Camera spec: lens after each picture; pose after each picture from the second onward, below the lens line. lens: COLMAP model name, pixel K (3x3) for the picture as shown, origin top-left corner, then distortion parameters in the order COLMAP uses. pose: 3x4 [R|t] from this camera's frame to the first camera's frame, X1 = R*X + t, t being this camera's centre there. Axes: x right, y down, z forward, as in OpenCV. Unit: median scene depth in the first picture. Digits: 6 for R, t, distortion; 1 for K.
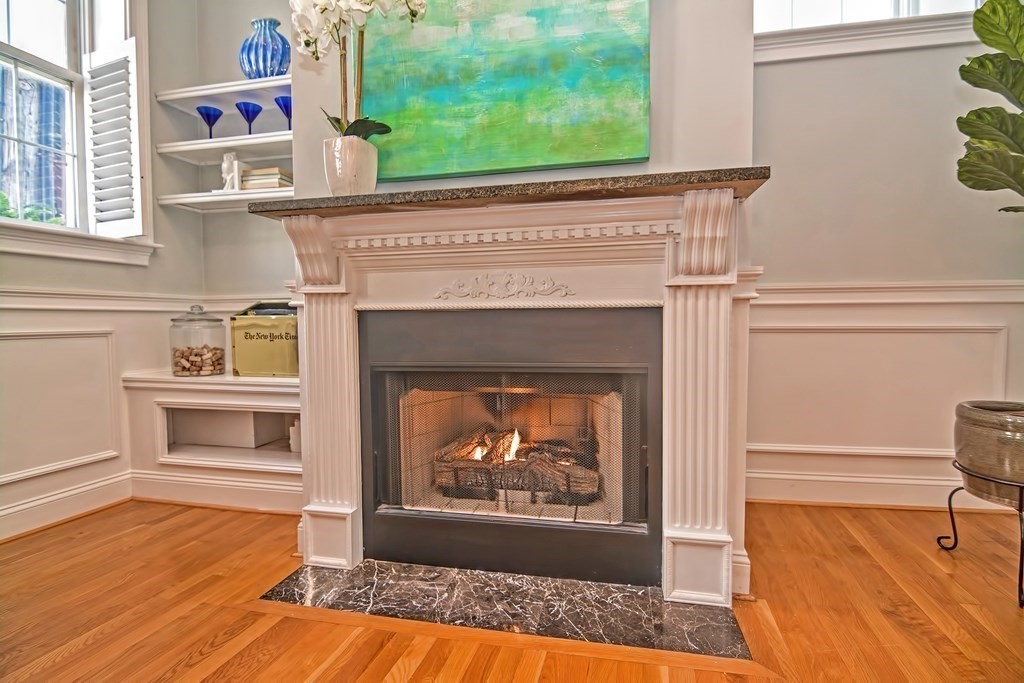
lens RADIAL K [[475.0, 0, 512.0], [0, 475.0, 341.5], [0, 0, 1]] dist [-0.000710, -0.000196]
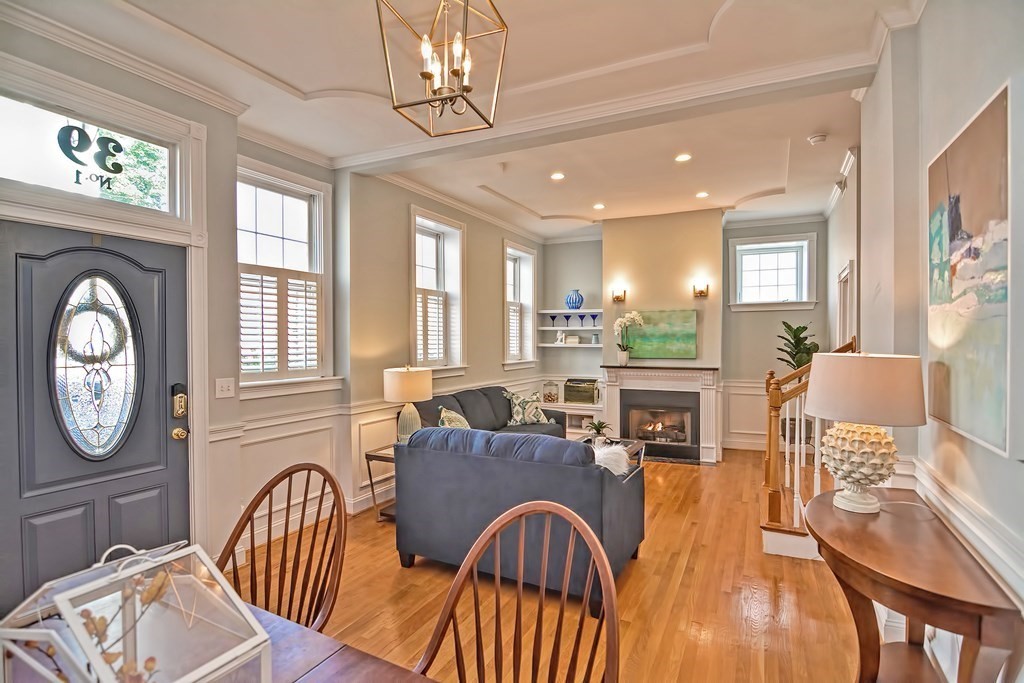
lens RADIAL K [[506.2, 0, 500.1], [0, 506.2, 342.0], [0, 0, 1]] dist [-0.003012, -0.001307]
pose [[0.978881, 0.004001, -0.204394, -0.427216], [-0.010229, 0.999515, -0.029422, -0.310079], [0.204177, 0.030891, 0.978446, -3.190848]]
